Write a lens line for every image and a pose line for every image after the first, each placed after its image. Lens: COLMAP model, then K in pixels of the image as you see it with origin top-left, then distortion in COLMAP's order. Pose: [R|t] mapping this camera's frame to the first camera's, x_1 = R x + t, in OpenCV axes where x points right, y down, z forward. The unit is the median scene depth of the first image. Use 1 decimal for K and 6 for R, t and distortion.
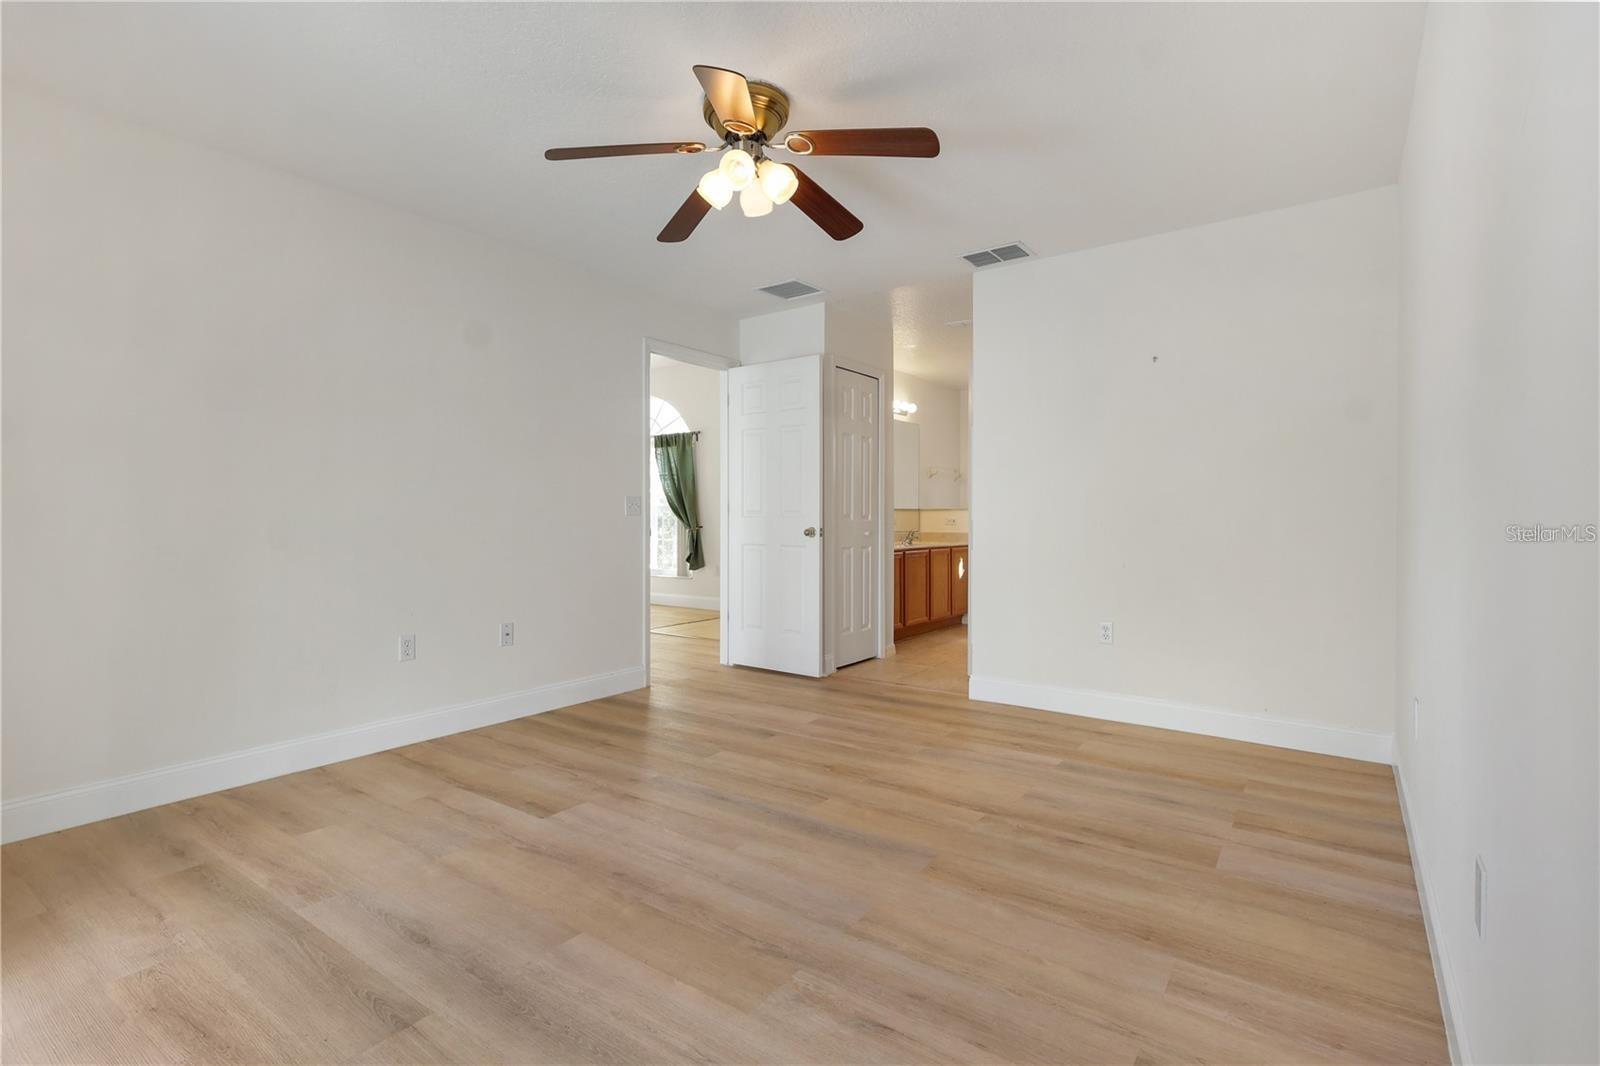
lens RADIAL K [[762.4, 0, 801.2], [0, 762.4, 524.6], [0, 0, 1]] dist [-0.012404, 0.001775]
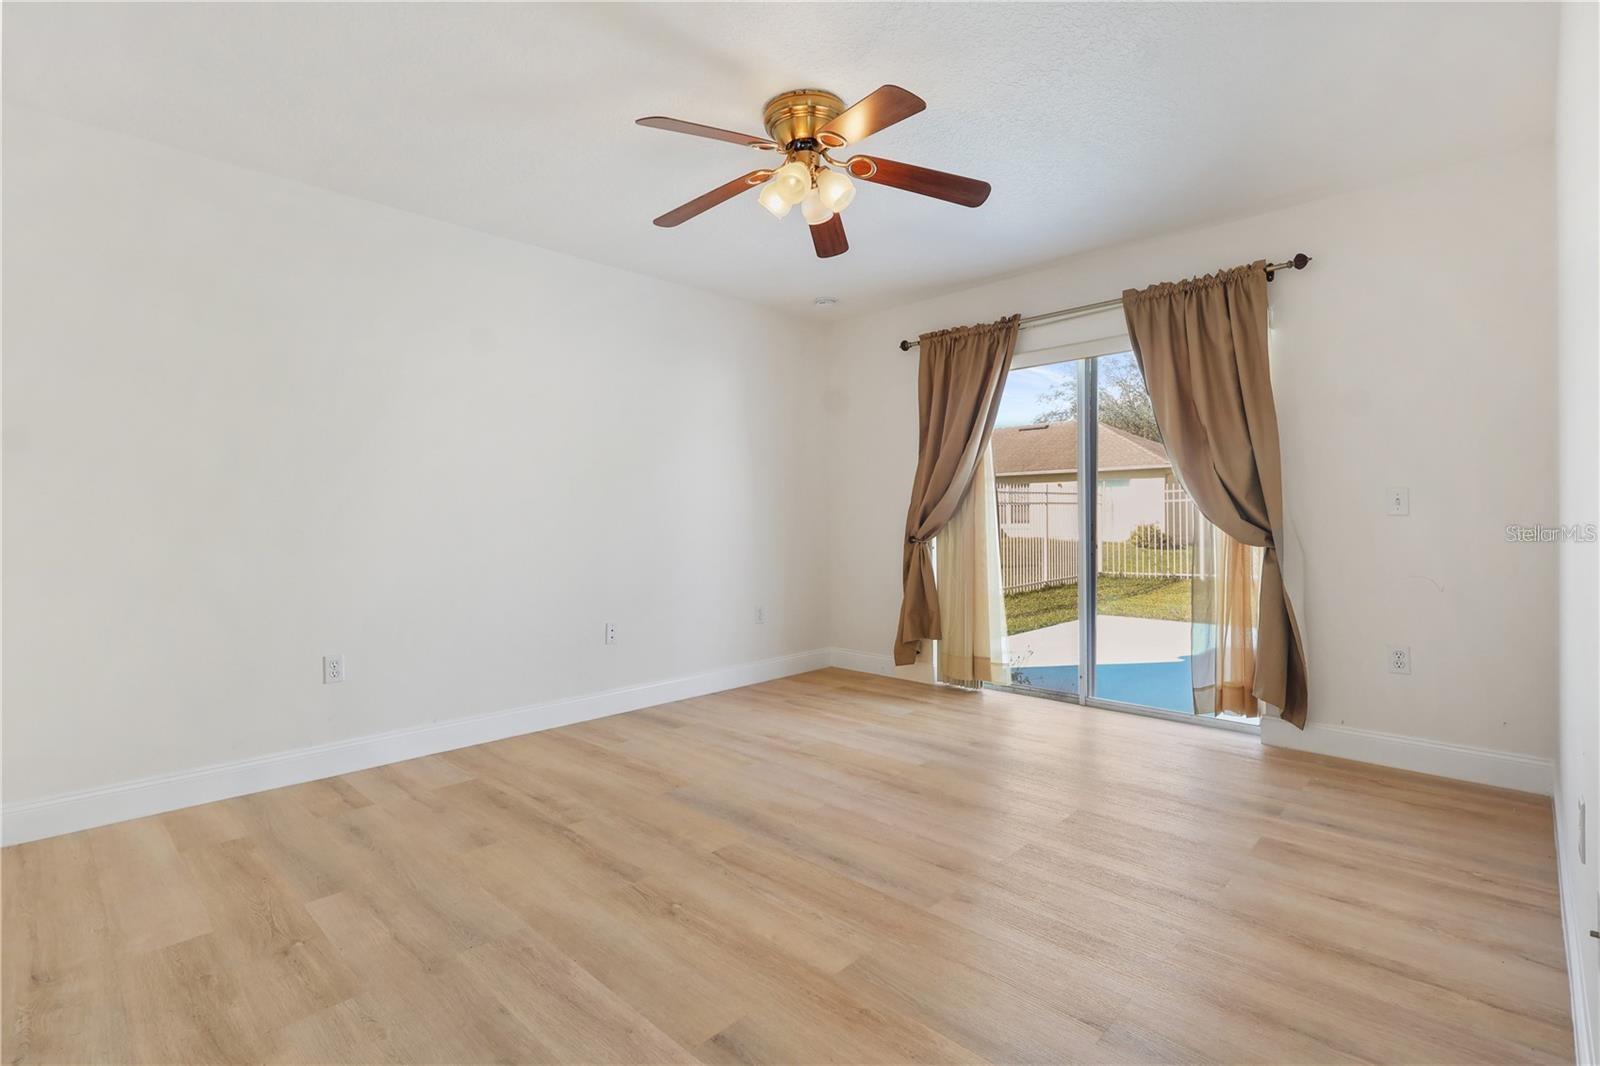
lens RADIAL K [[762.4, 0, 799.9], [0, 762.4, 526.4], [0, 0, 1]] dist [-0.012404, 0.001775]
pose [[-0.989245, 0.003811, 0.146216, -0.202767], [0.006741, 0.999786, 0.019544, -0.021558], [-0.146110, 0.020320, -0.989060, 1.964375]]
